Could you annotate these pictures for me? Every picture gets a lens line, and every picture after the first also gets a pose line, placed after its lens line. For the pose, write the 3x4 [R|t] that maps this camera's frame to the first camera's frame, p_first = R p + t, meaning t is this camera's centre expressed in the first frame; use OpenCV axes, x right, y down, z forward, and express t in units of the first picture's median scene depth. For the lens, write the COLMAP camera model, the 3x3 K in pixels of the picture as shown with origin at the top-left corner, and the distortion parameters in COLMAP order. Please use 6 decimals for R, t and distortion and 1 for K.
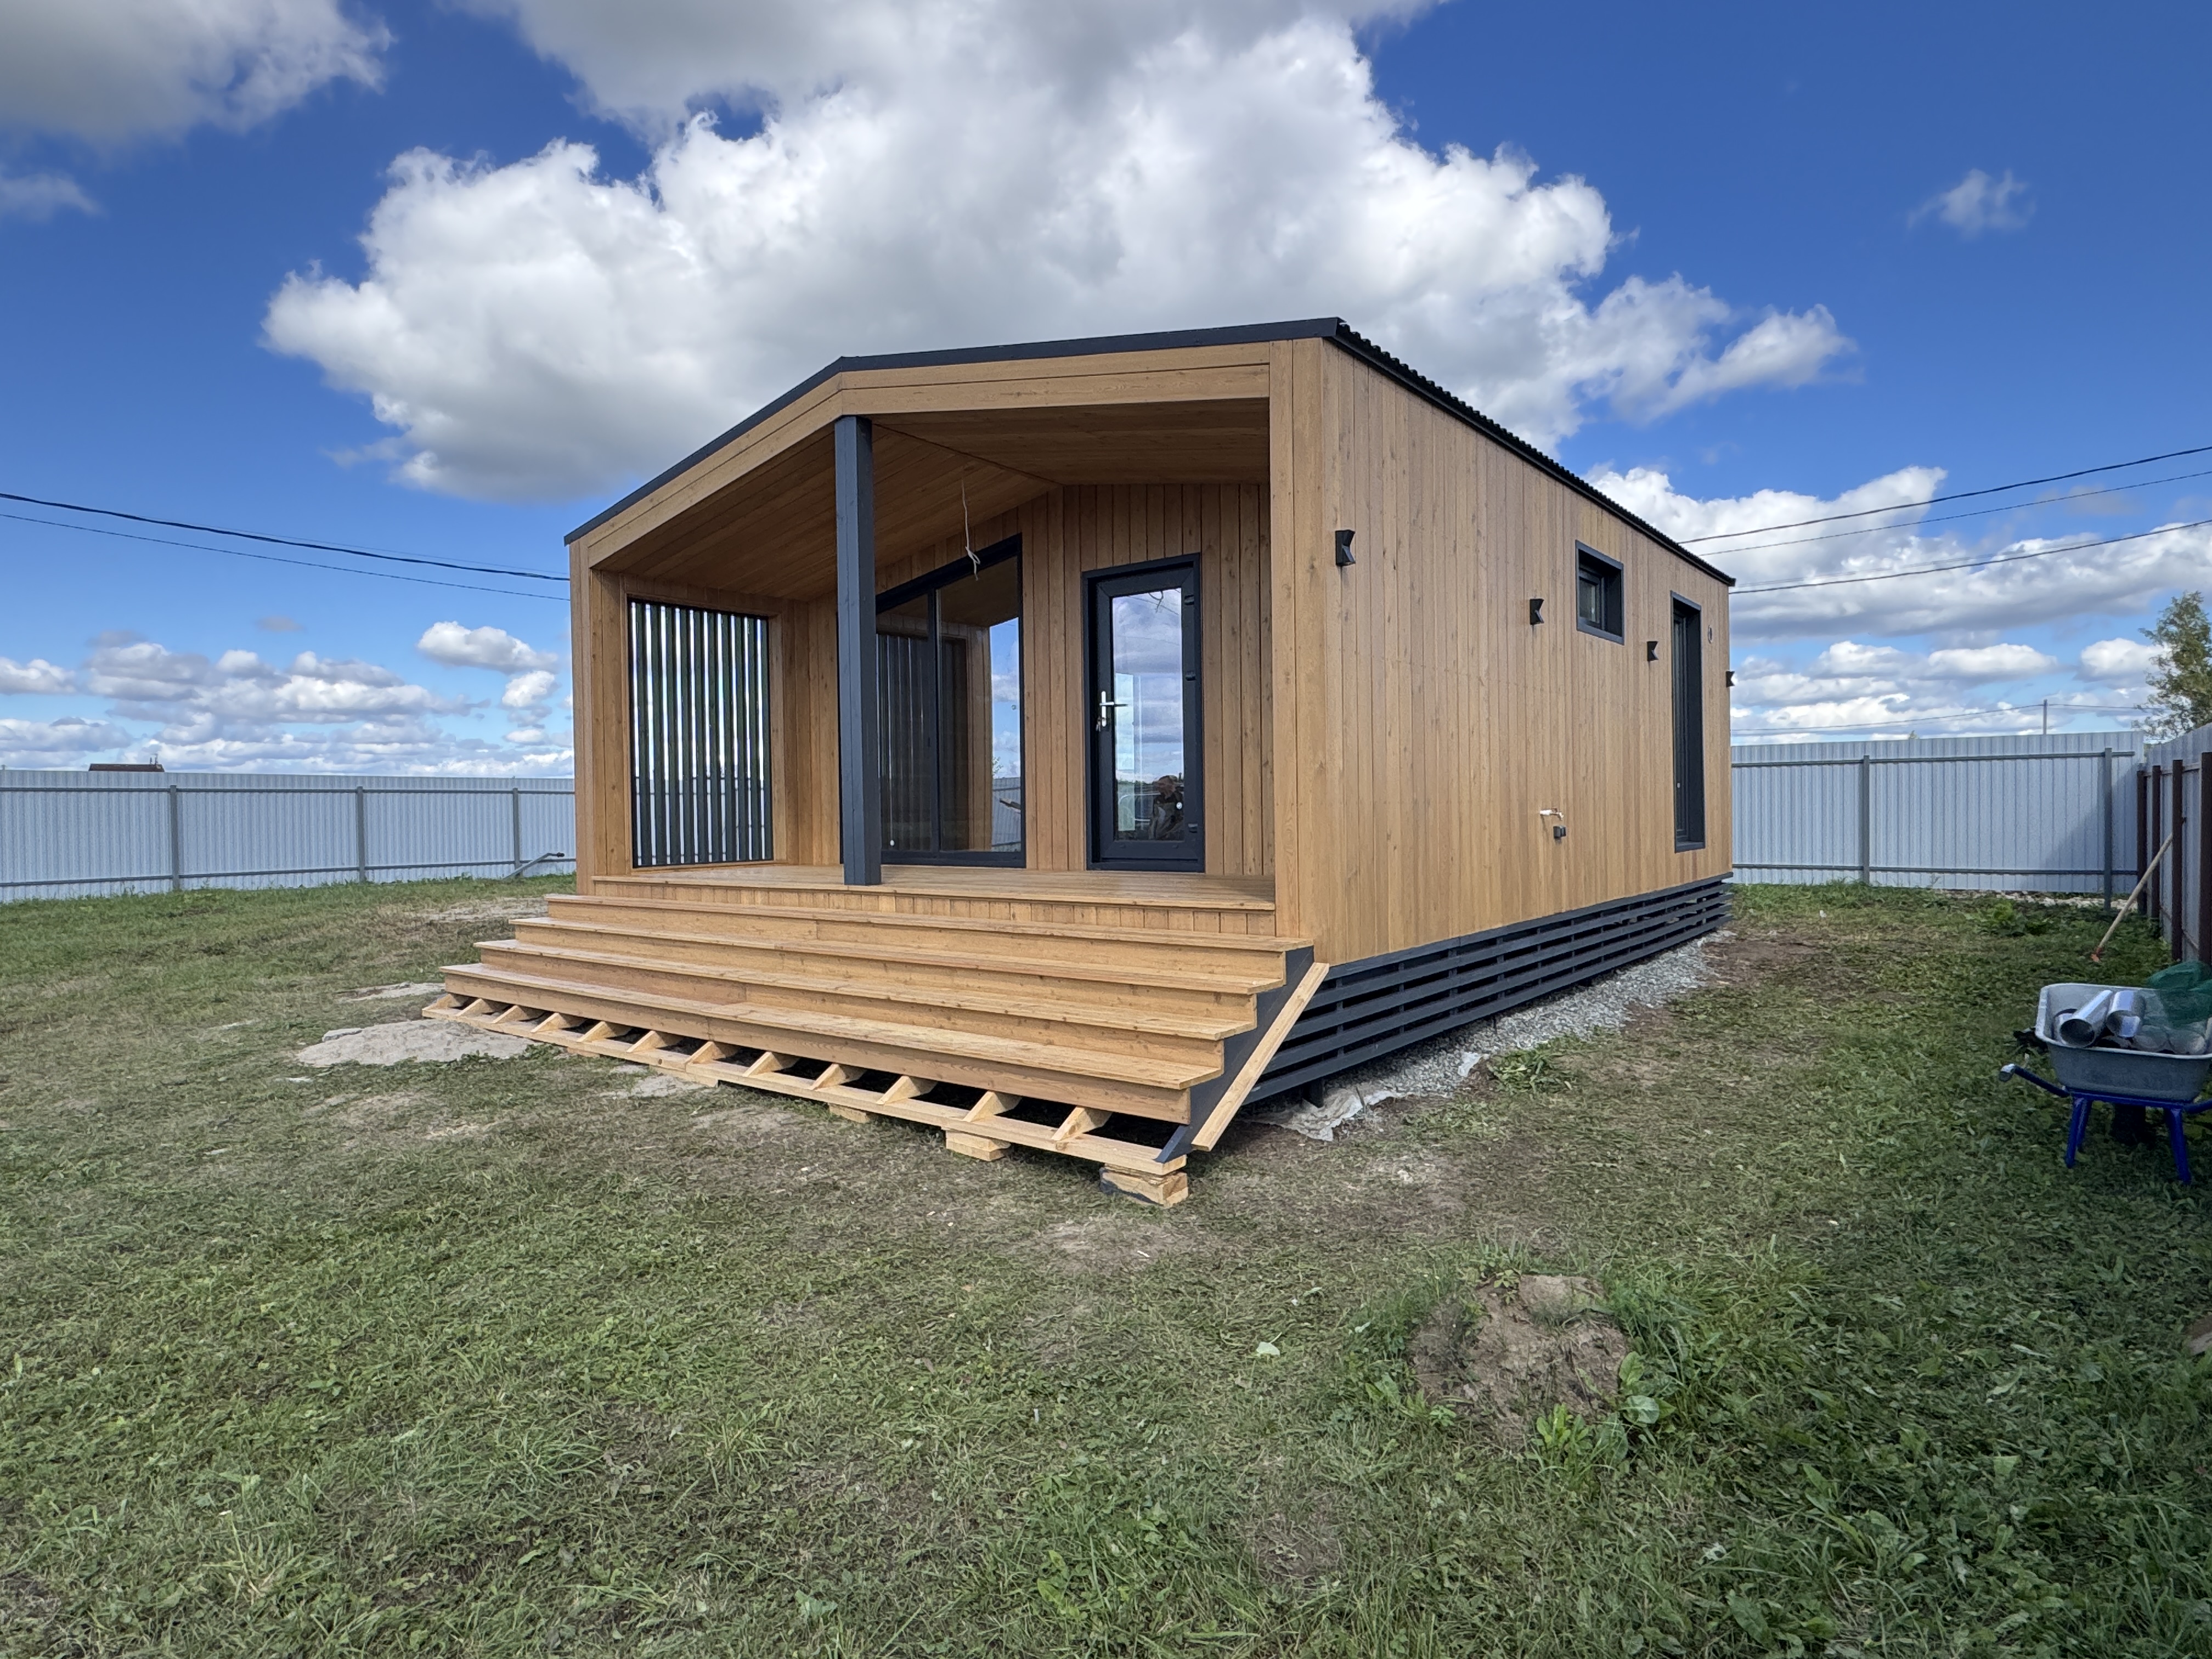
lens RADIAL K [[1283.5, 0, 1101.2], [0, 1283.5, 832.0], [0, 0, 1]] dist [-0.034722, -0.000540]
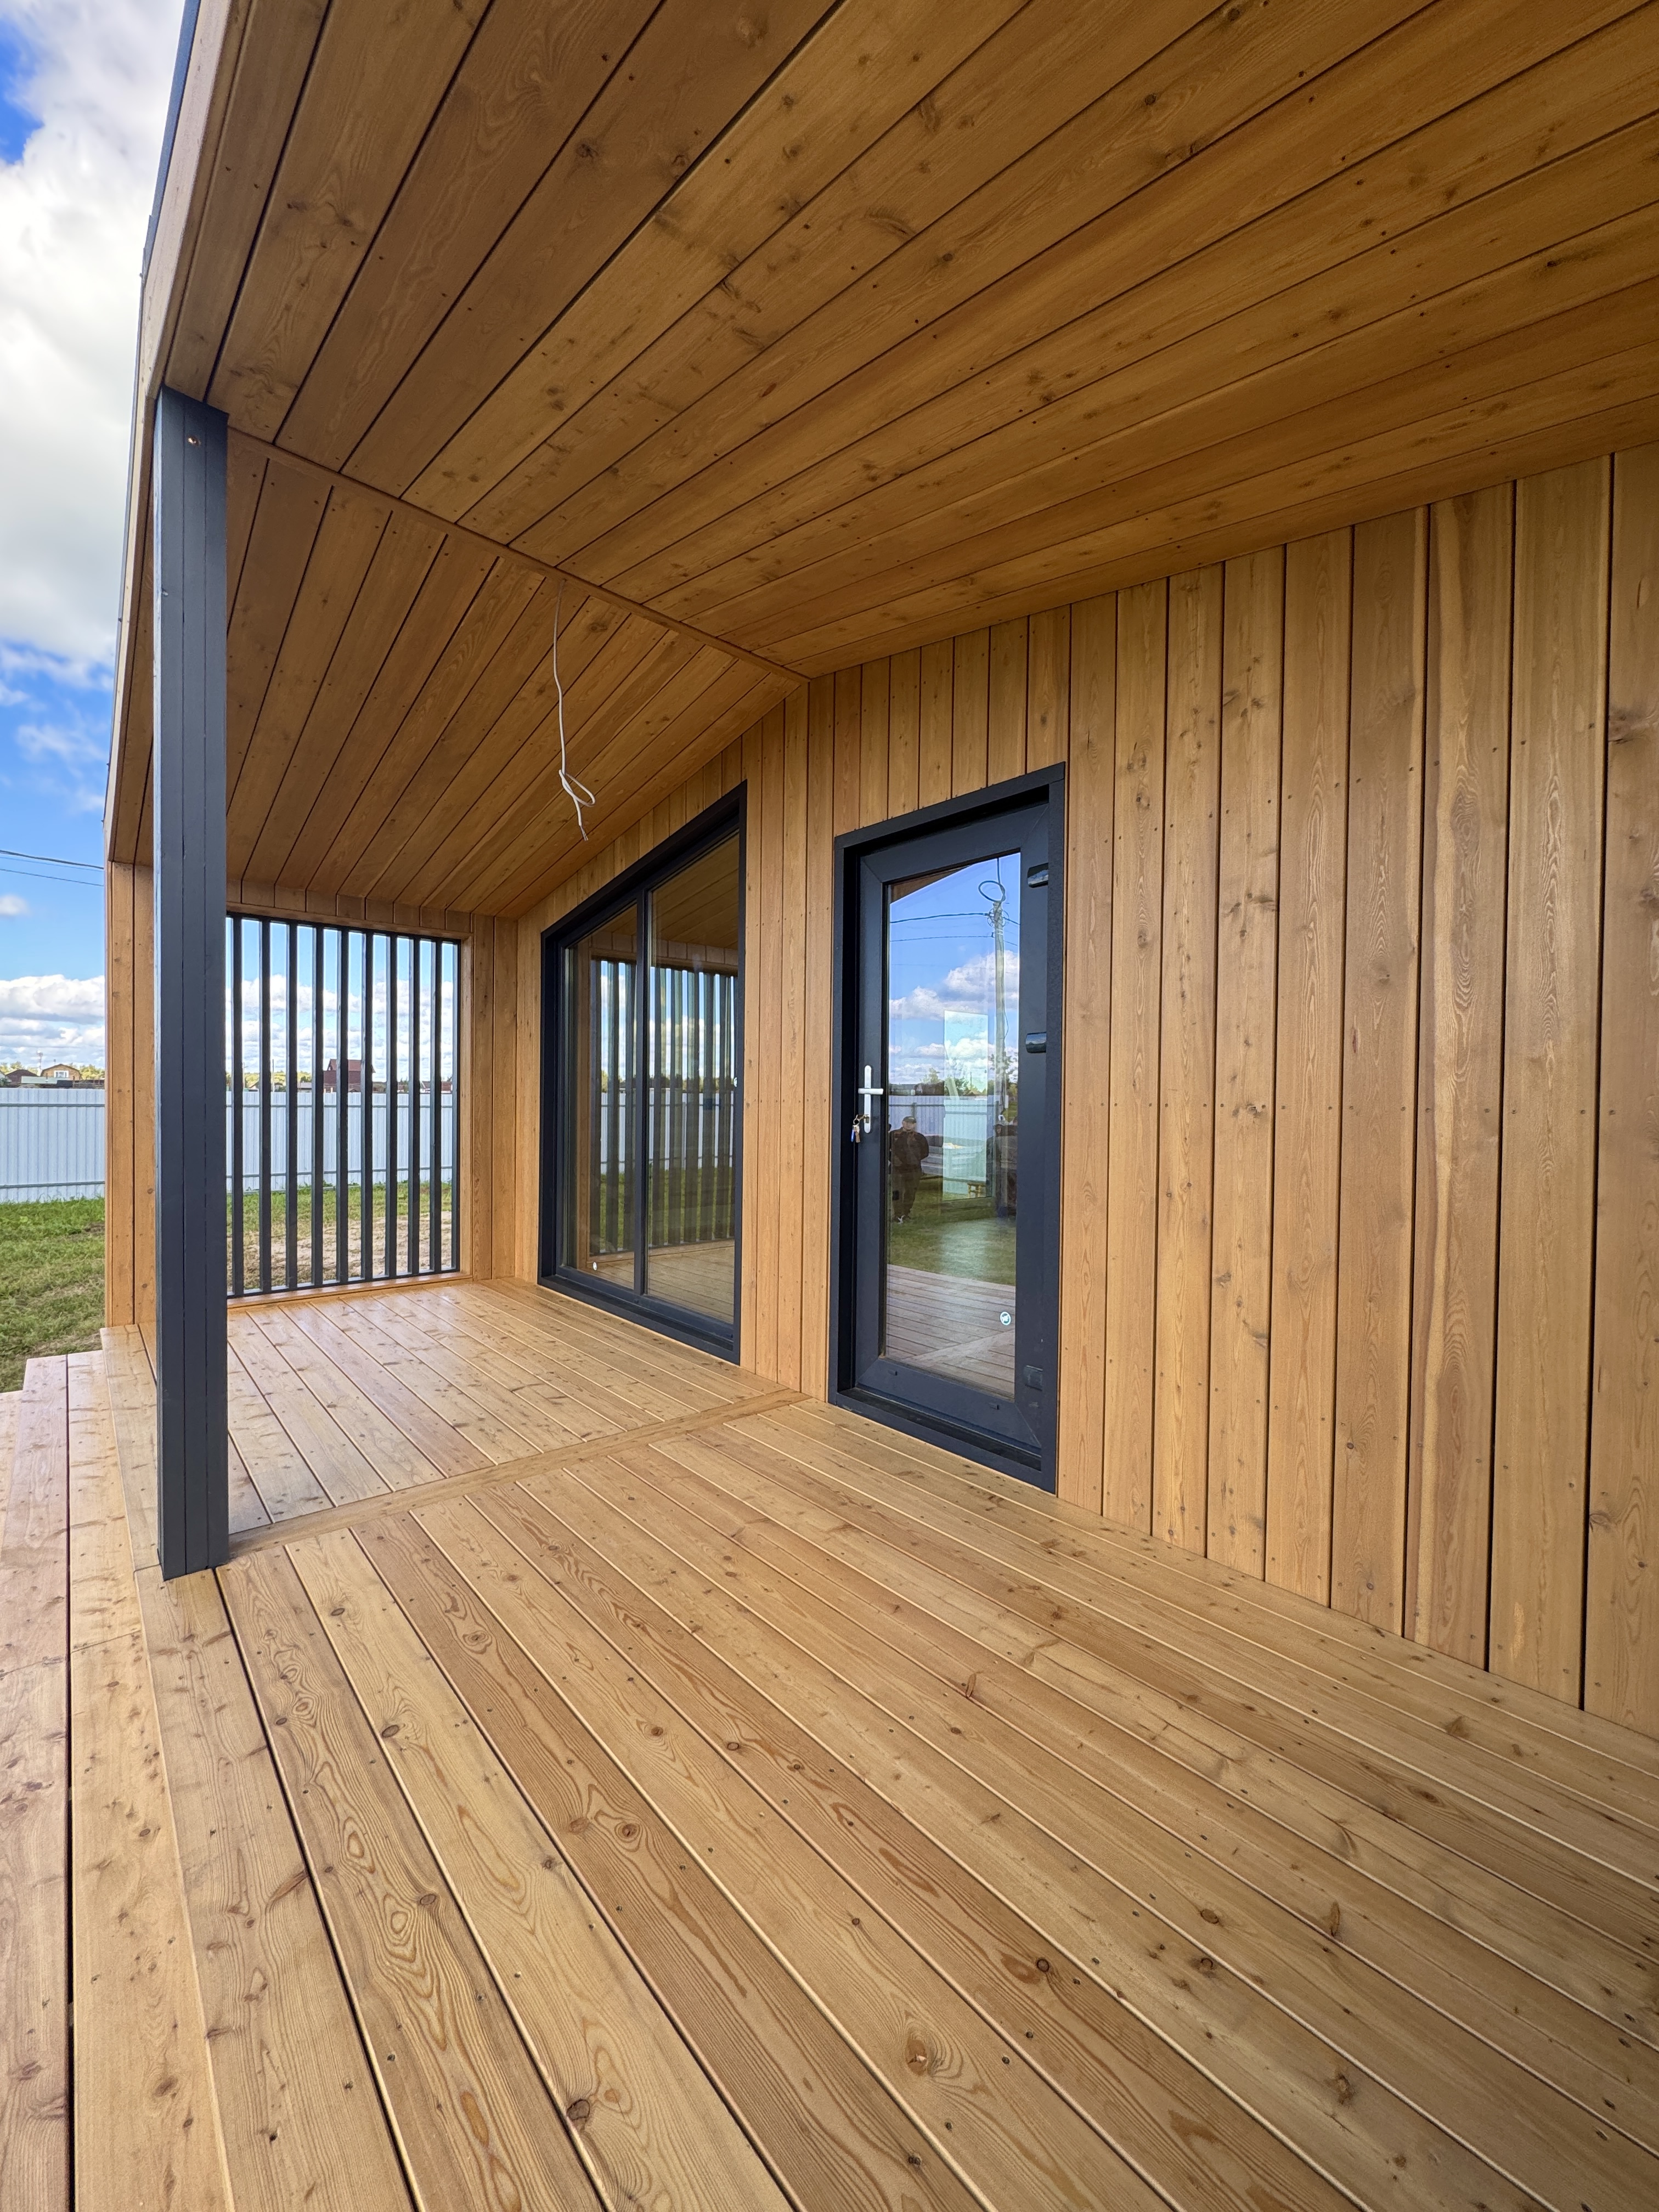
lens RADIAL K [[895.9, 0, 829.5], [0, 895.9, 1106.0], [0, 0, 1]] dist [-0.001864, 0.000608]
pose [[0.981960, 0.027845, -0.187026, 0.056927], [-0.030621, 0.999459, -0.011971, -0.092340], [0.186592, 0.017482, 0.982282, 0.668597]]
